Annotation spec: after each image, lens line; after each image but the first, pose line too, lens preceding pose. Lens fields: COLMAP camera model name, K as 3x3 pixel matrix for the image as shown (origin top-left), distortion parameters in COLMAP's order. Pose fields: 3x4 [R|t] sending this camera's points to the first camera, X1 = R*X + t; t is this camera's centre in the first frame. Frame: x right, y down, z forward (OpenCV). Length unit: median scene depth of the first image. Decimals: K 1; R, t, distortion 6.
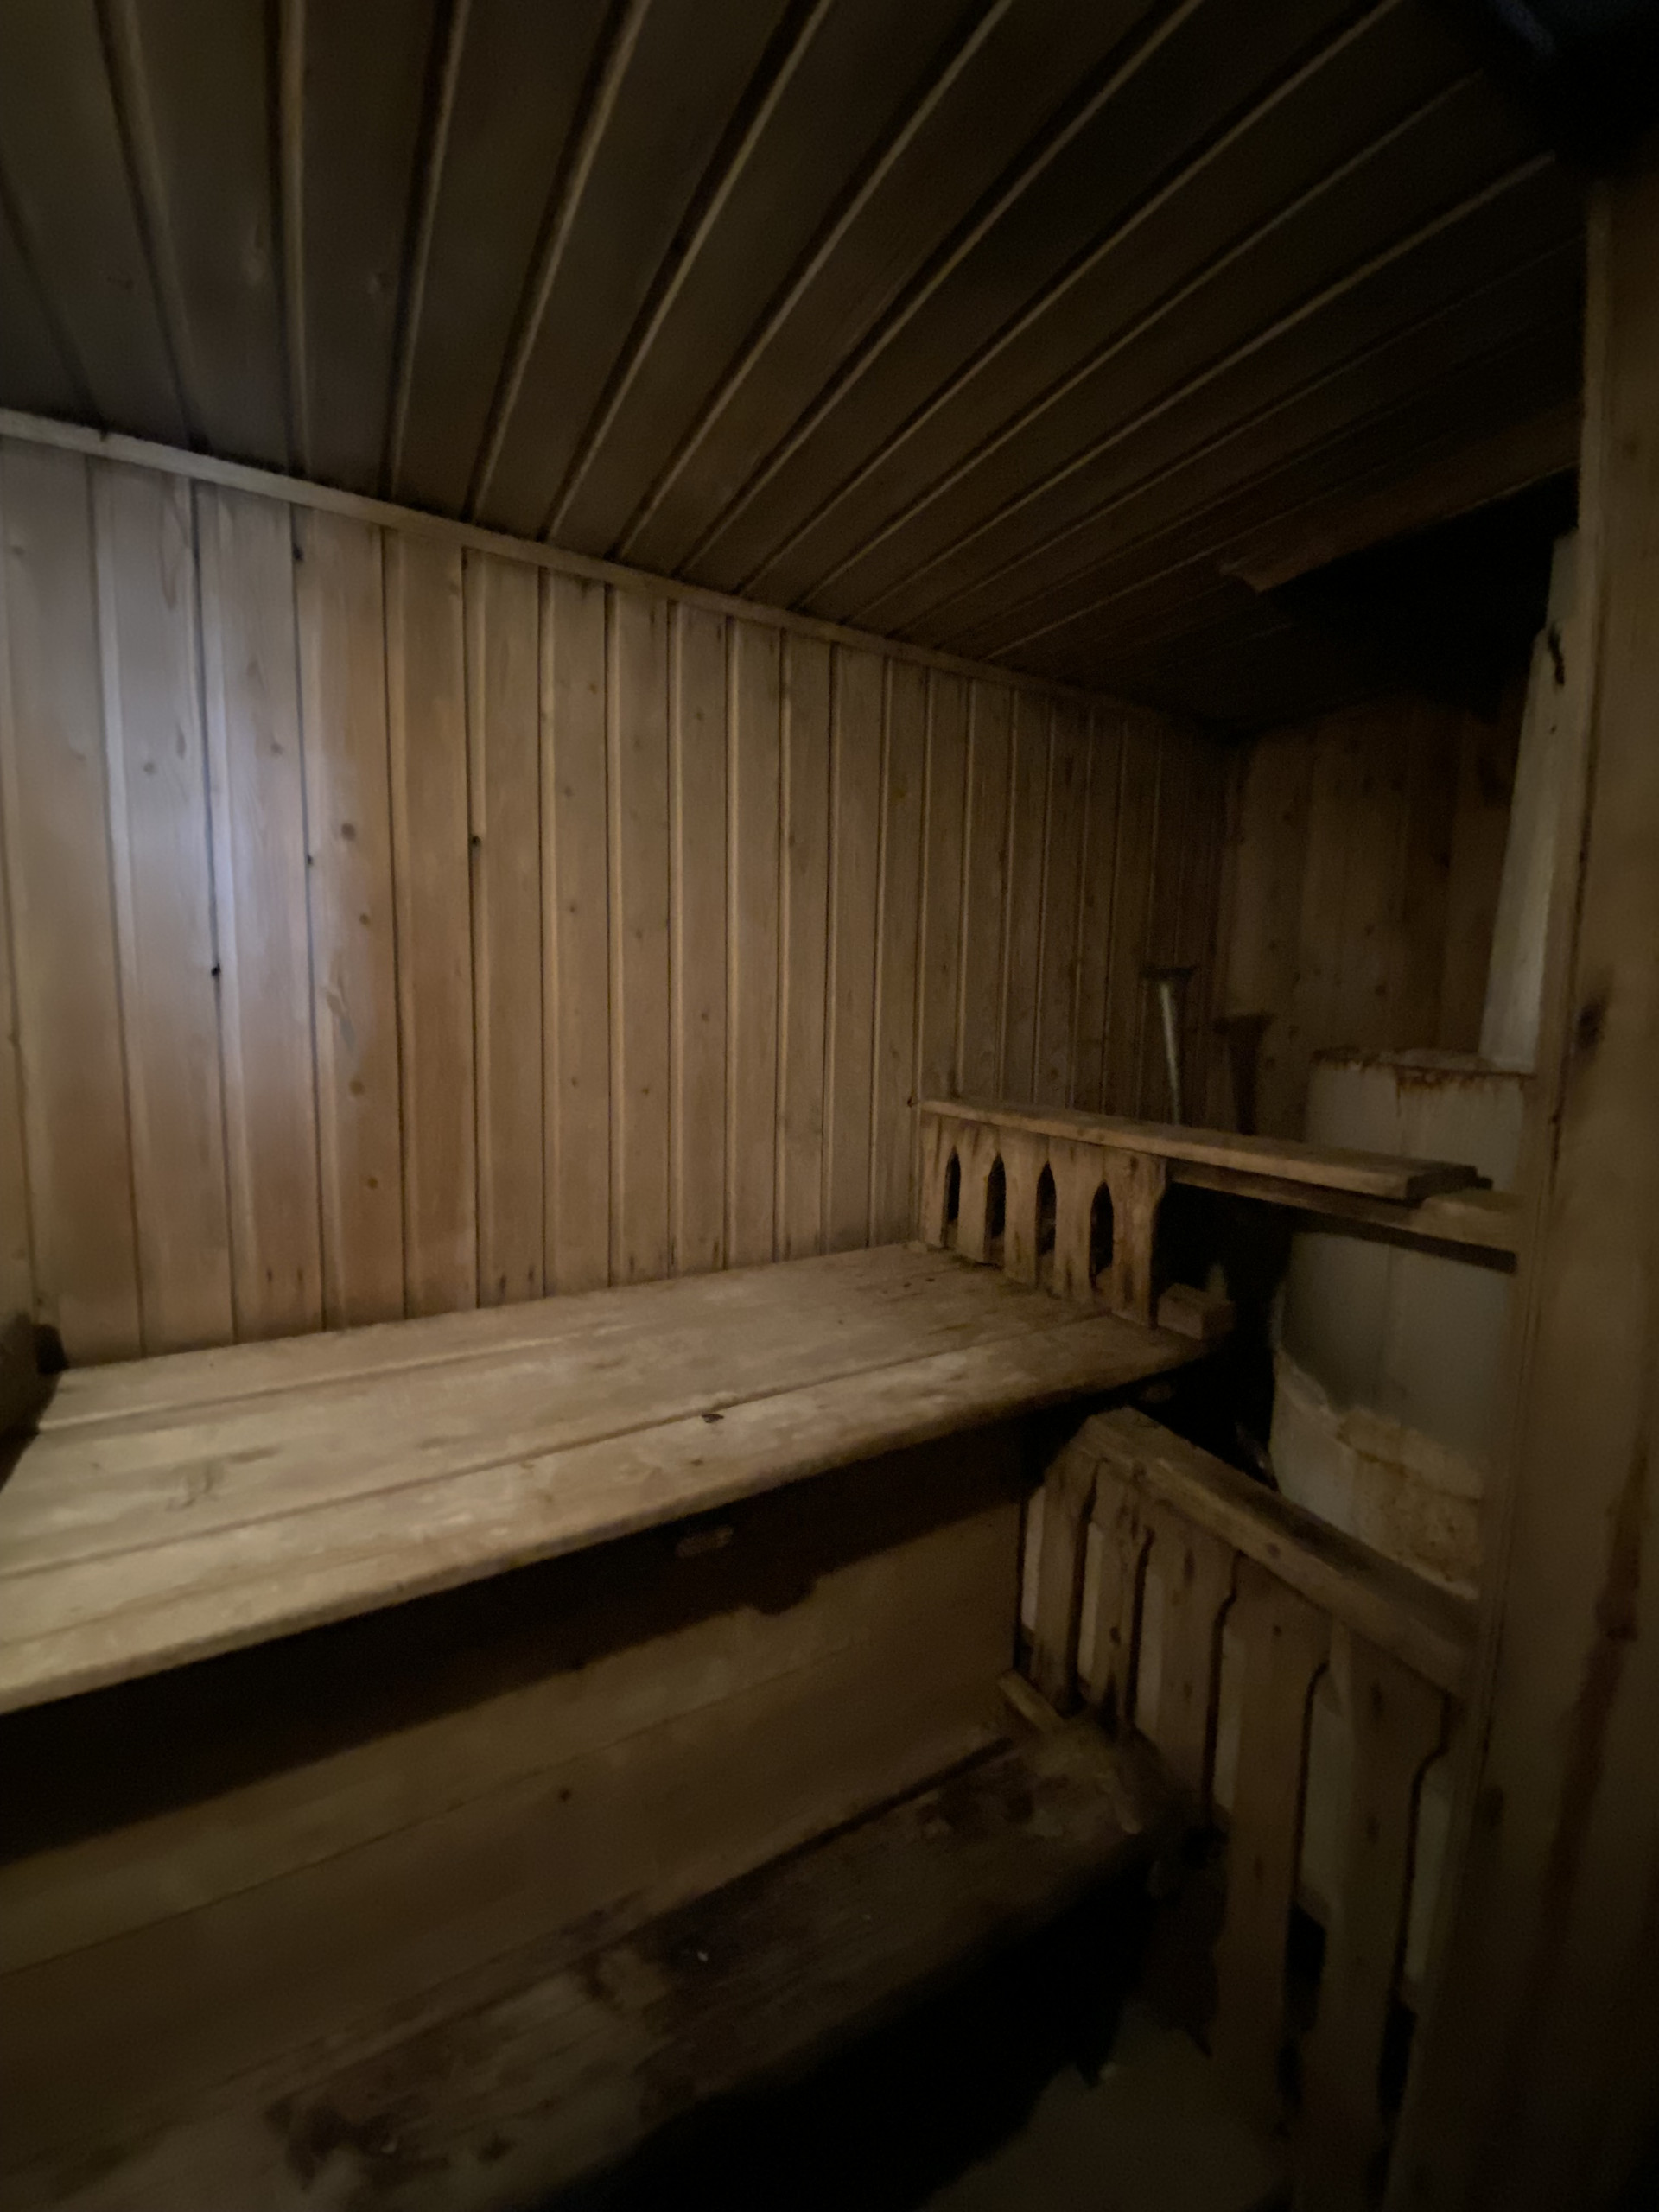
lens RADIAL K [[895.4, 0, 831.9], [0, 895.4, 1099.6], [0, 0, 1]] dist [0.030504, -0.025589]
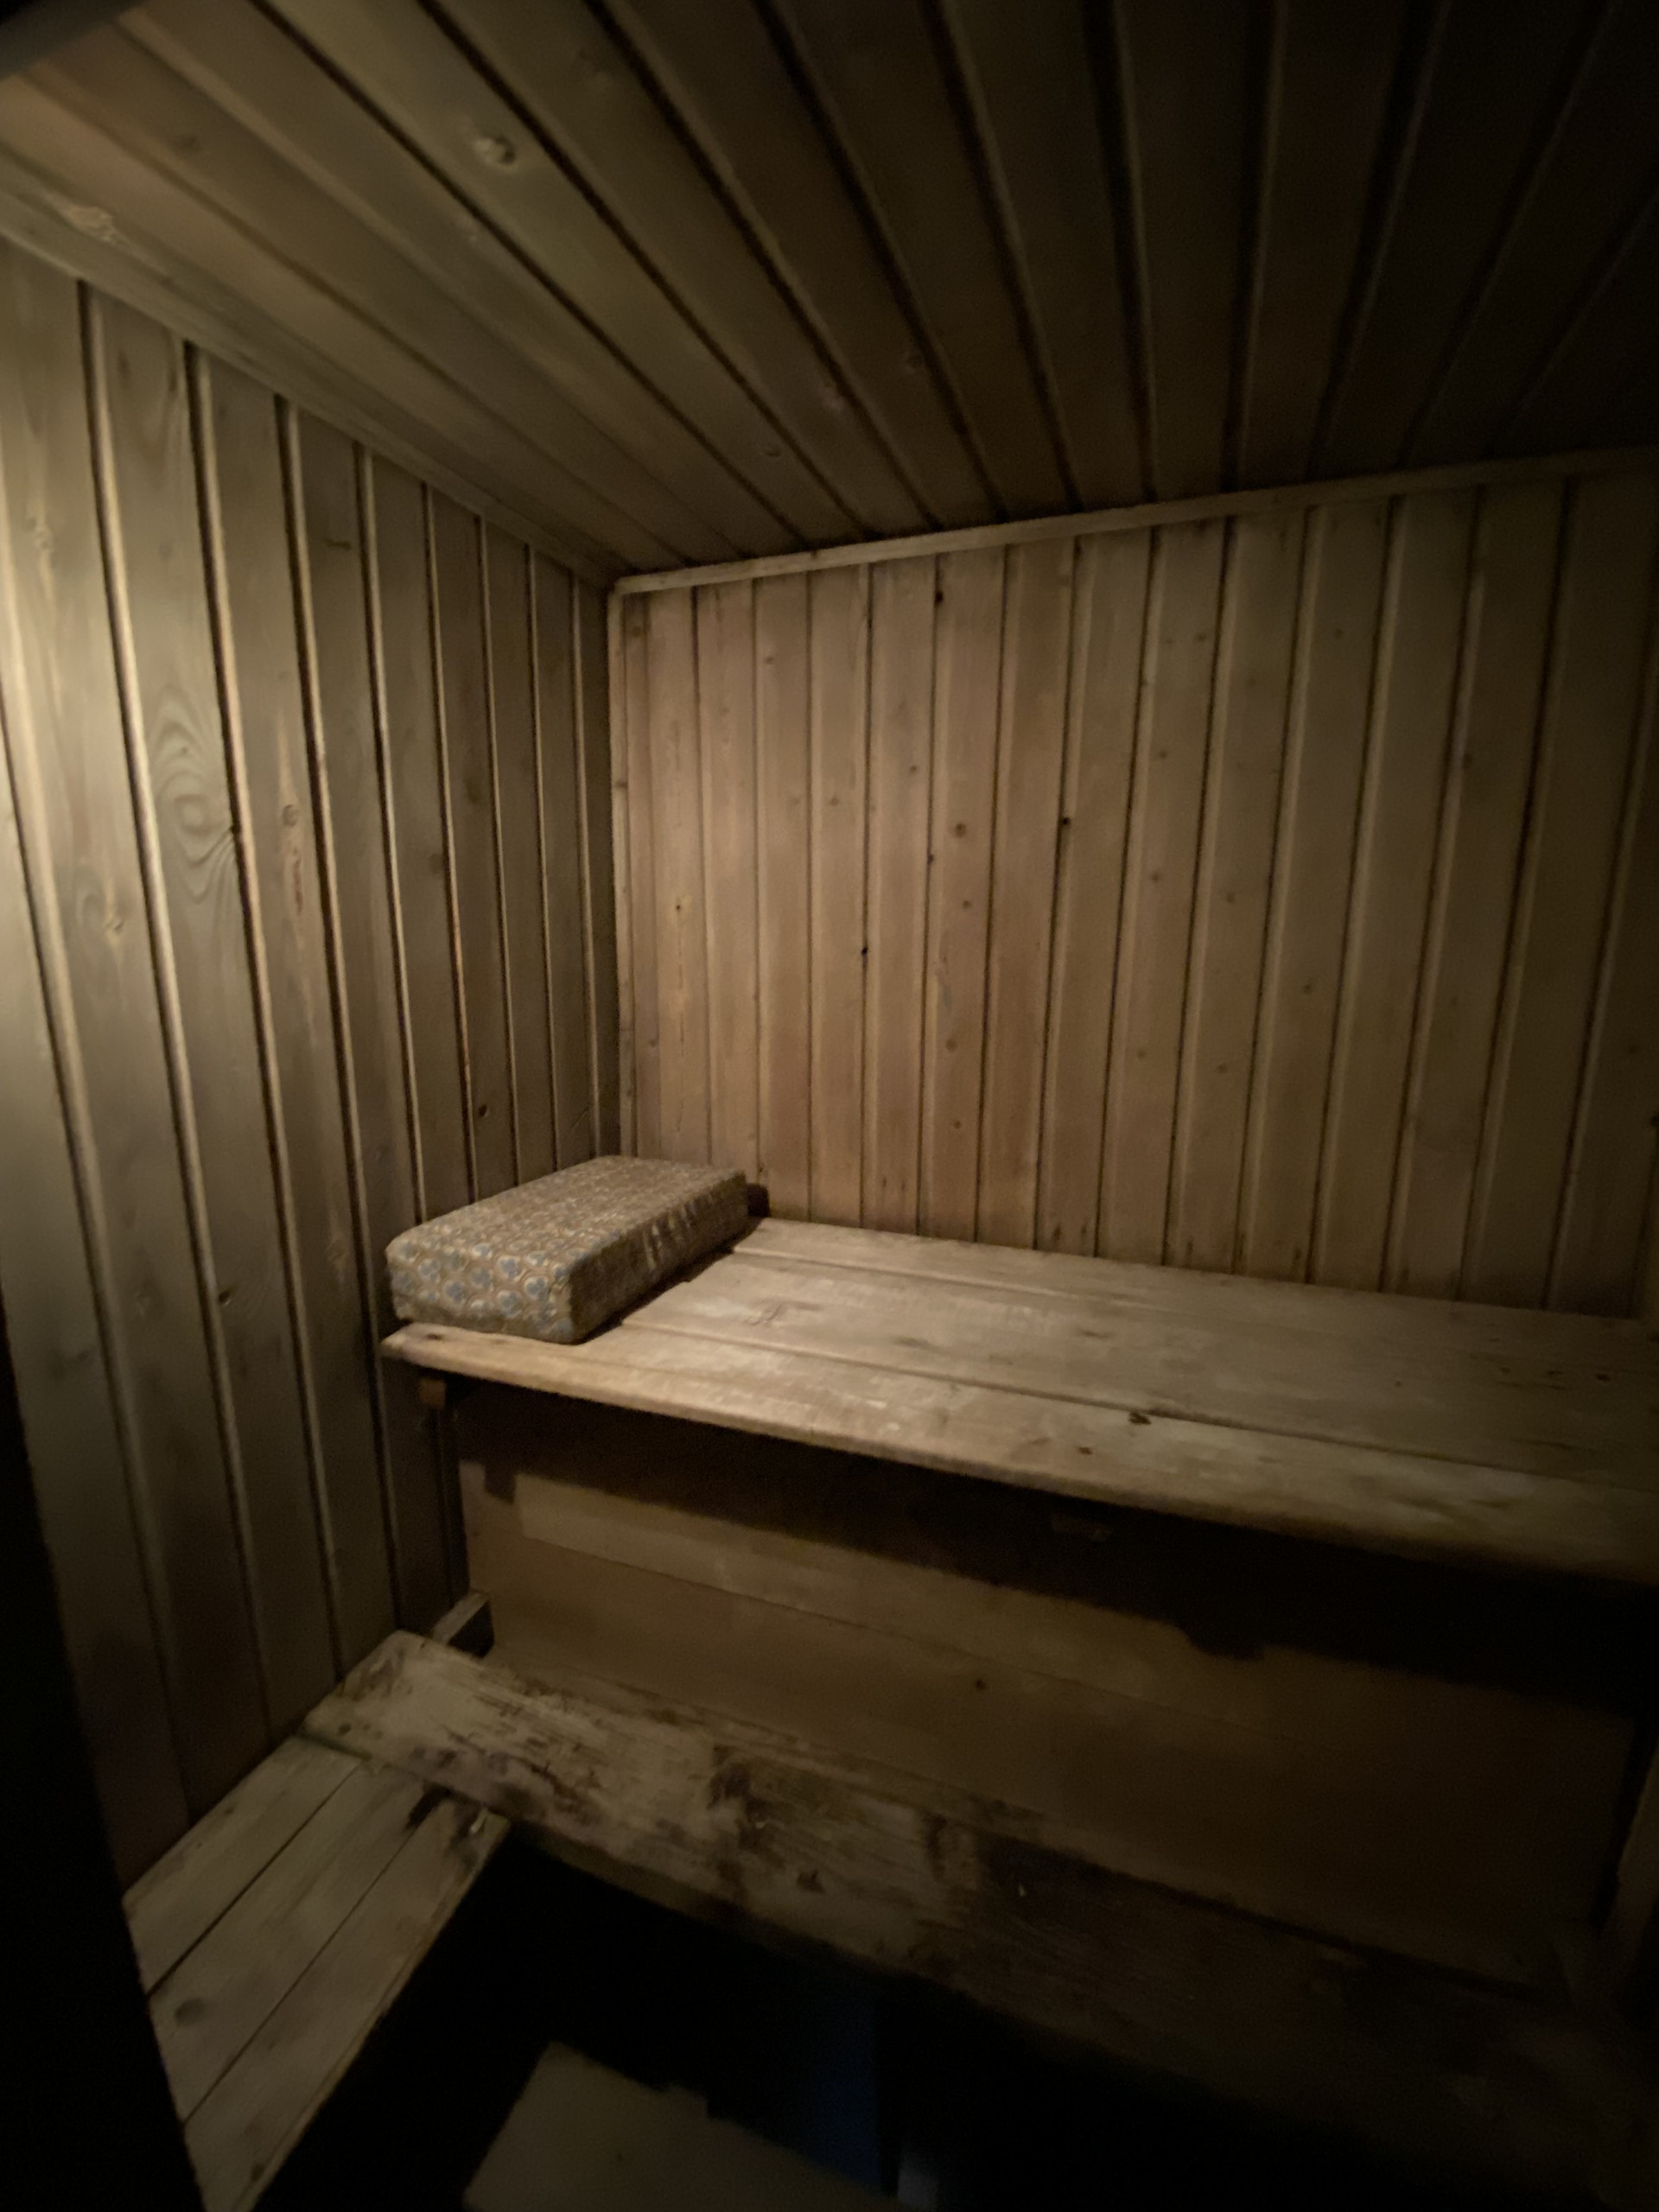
lens RADIAL K [[895.4, 0, 831.9], [0, 895.4, 1099.6], [0, 0, 1]] dist [0.030504, -0.025589]
pose [[0.641999, 0.128451, -0.755869, 0.312113], [-0.079321, 0.991703, 0.101157, -0.052935], [0.762591, -0.004987, 0.646861, 0.112998]]
